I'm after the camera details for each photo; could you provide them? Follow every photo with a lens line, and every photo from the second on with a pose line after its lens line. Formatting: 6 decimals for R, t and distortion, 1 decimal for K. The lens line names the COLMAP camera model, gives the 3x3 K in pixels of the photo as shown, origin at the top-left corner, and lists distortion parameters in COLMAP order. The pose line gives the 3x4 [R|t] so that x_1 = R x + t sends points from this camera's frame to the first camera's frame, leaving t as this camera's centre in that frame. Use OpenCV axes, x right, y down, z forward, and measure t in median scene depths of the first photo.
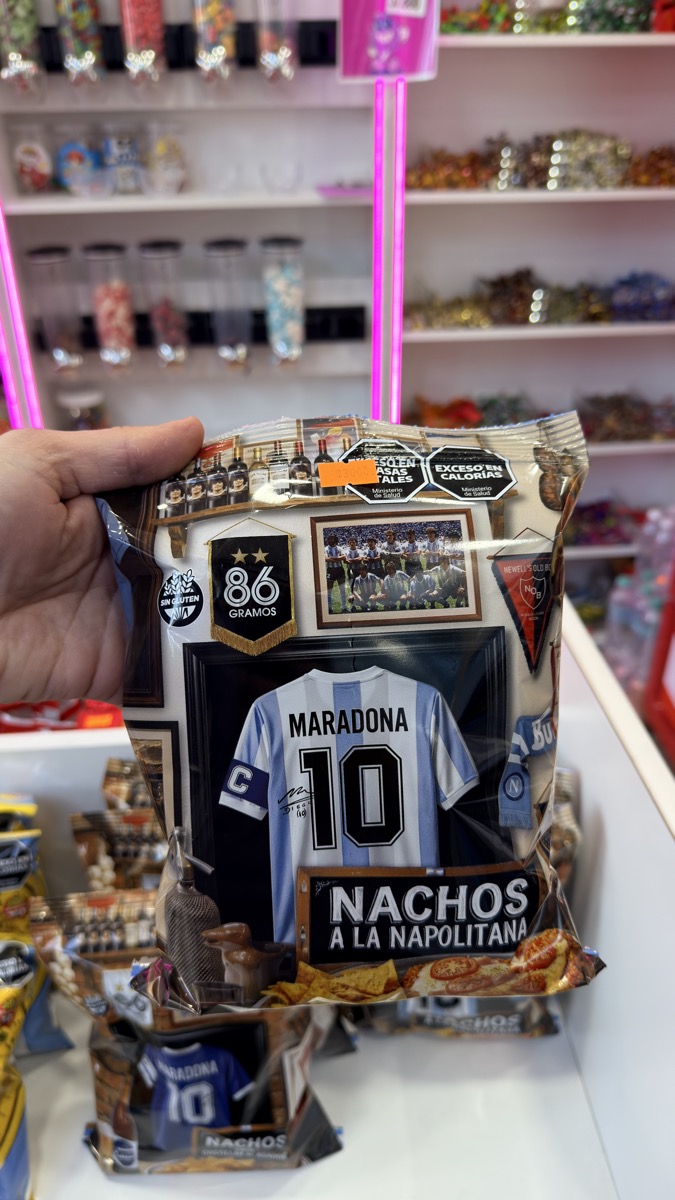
lens RADIAL K [[876.6, 0, 336.6], [0, 876.6, 594.9], [0, 0, 1]] dist [0.045671, -0.137057]
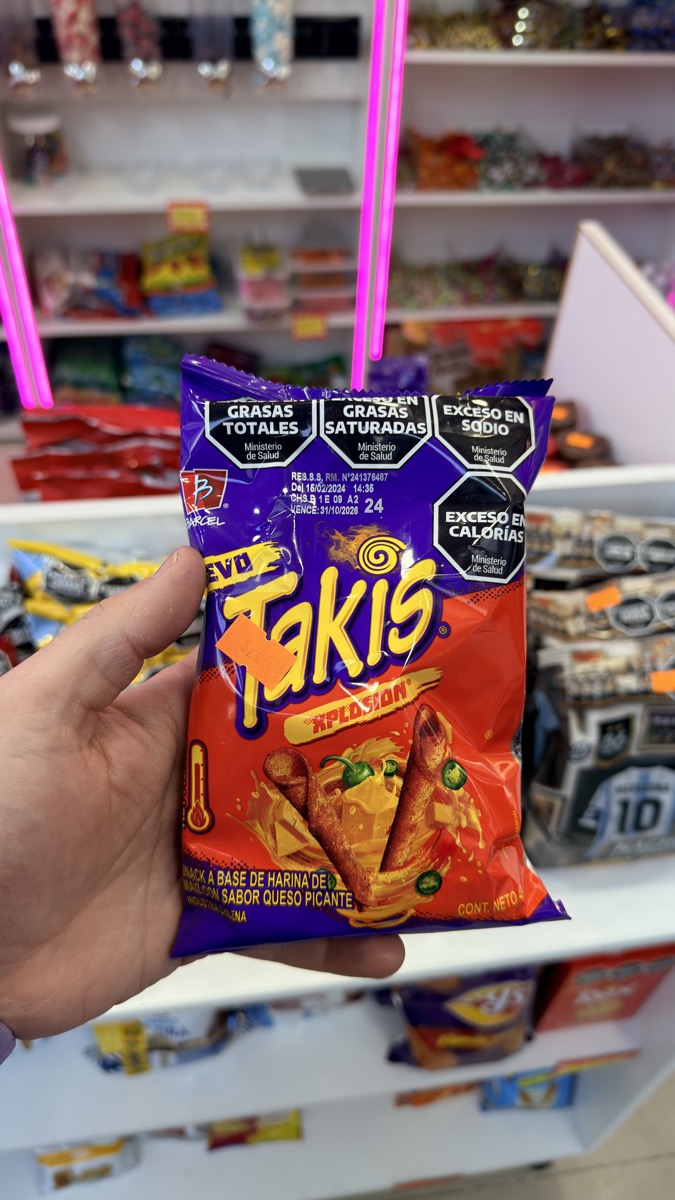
lens RADIAL K [[888.4, 0, 339.4], [0, 888.4, 595.2], [0, 0, 1]] dist [-0.029665, -0.001452]
pose [[0.995287, -0.020120, 0.094866, -0.086501], [-0.005727, 0.964337, 0.264617, -0.000413], [-0.096807, -0.263913, 0.959676, -0.000054]]
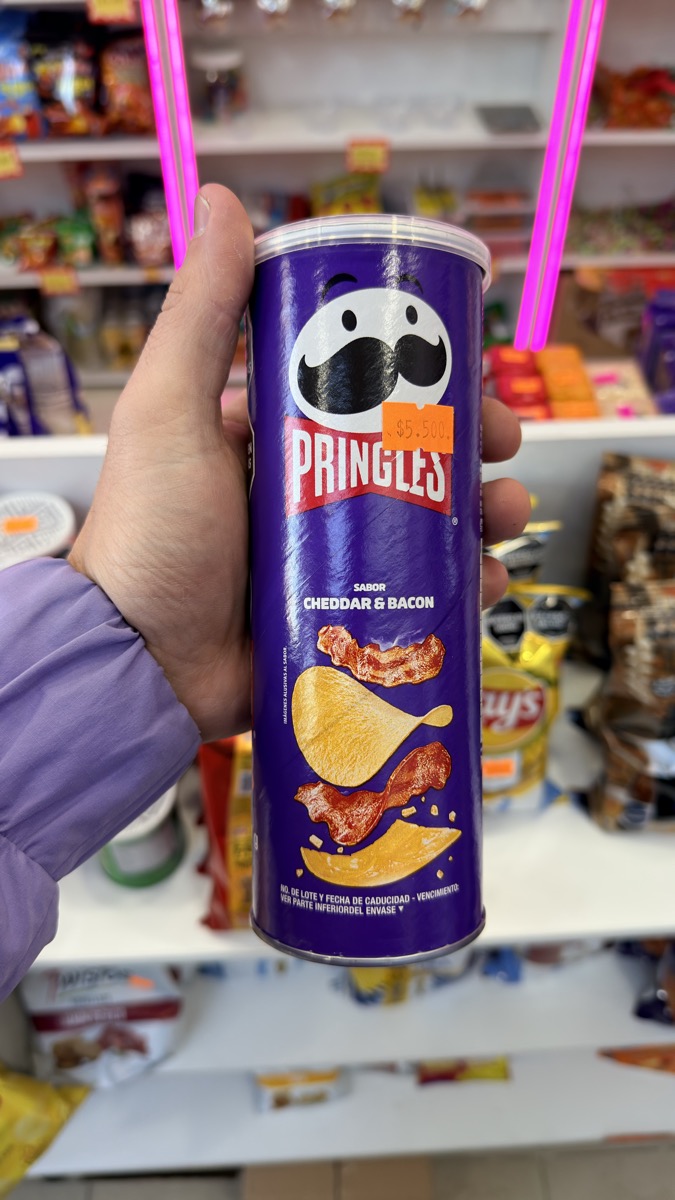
lens RADIAL K [[890.5, 0, 337.3], [0, 890.5, 595.5], [0, 0, 1]] dist [-0.032923, 0.000944]
pose [[0.999752, 0.021161, -0.006934, -0.168460], [-0.017954, 0.950176, 0.311196, 0.010669], [0.013174, -0.310994, 0.950320, 0.007752]]
